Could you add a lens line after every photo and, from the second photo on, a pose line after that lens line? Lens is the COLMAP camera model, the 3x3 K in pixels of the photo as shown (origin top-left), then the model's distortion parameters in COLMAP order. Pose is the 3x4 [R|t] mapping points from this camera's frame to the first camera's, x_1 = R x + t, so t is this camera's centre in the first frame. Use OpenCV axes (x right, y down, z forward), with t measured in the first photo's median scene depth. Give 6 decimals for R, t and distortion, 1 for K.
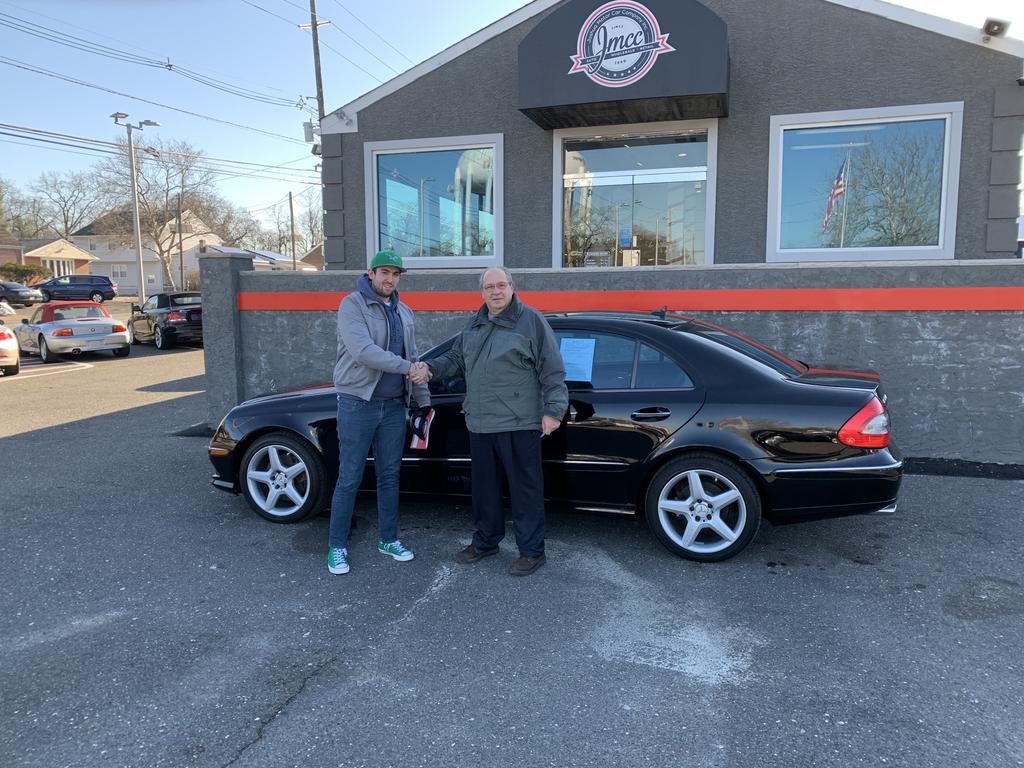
lens RADIAL K [[773.2, 0, 517.5], [0, 773.2, 400.1], [0, 0, 1]] dist [-0.005171, 0.004737]
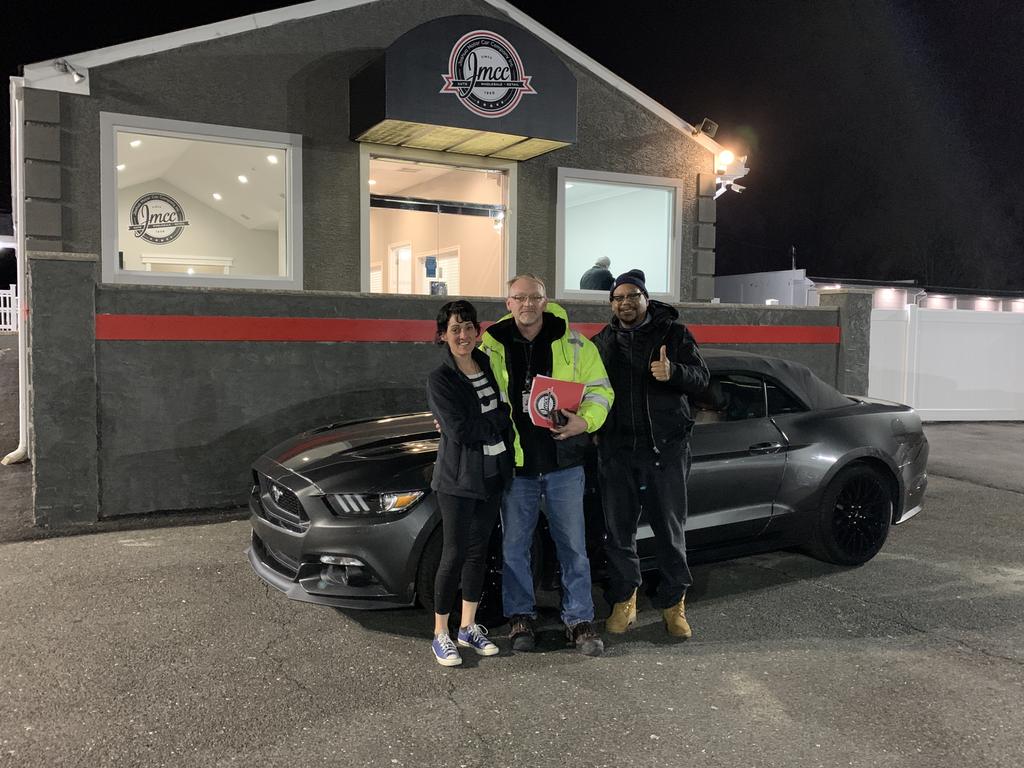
lens RADIAL K [[900.3, 0, 510.4], [0, 900.3, 389.8], [0, 0, 1]] dist [0.016913, -0.010066]
pose [[0.708740, -0.029429, 0.704856, -0.659166], [0.083423, 0.995615, -0.042314, -0.011055], [-0.700520, 0.088791, 0.708088, 0.201238]]
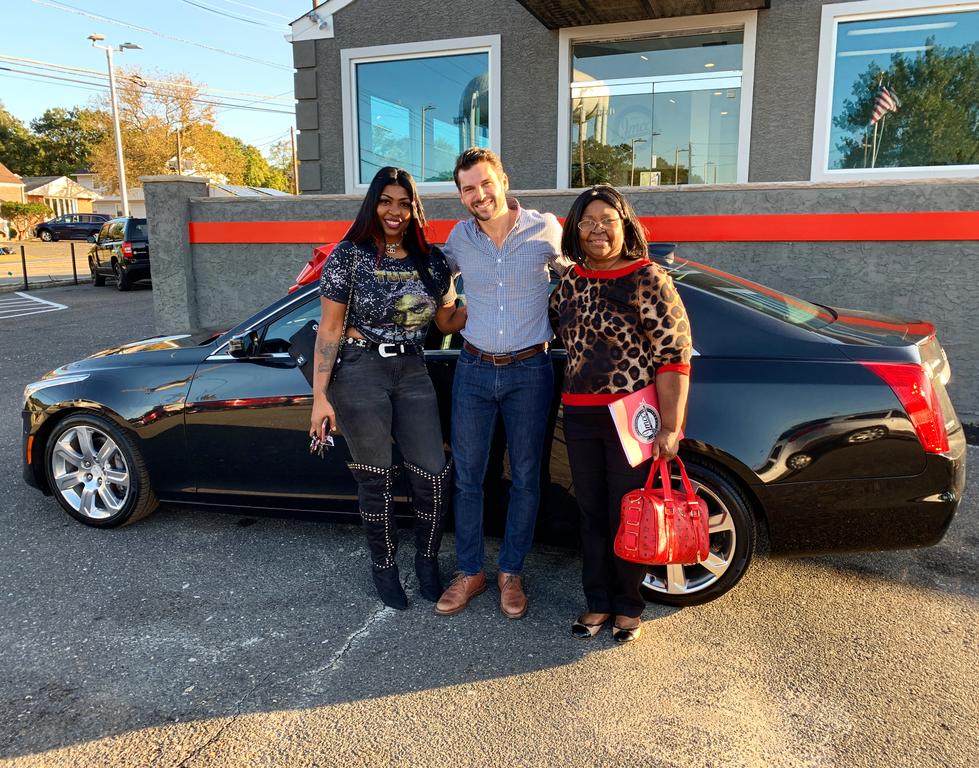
lens RADIAL K [[802.0, 0, 489.9], [0, 802.0, 383.1], [0, 0, 1]] dist [0.001272, -0.001045]
pose [[0.998953, 0.005448, -0.045413, 0.014200], [-0.003156, 0.998725, 0.050387, -0.006663], [0.045630, -0.050191, 0.997697, 0.112679]]
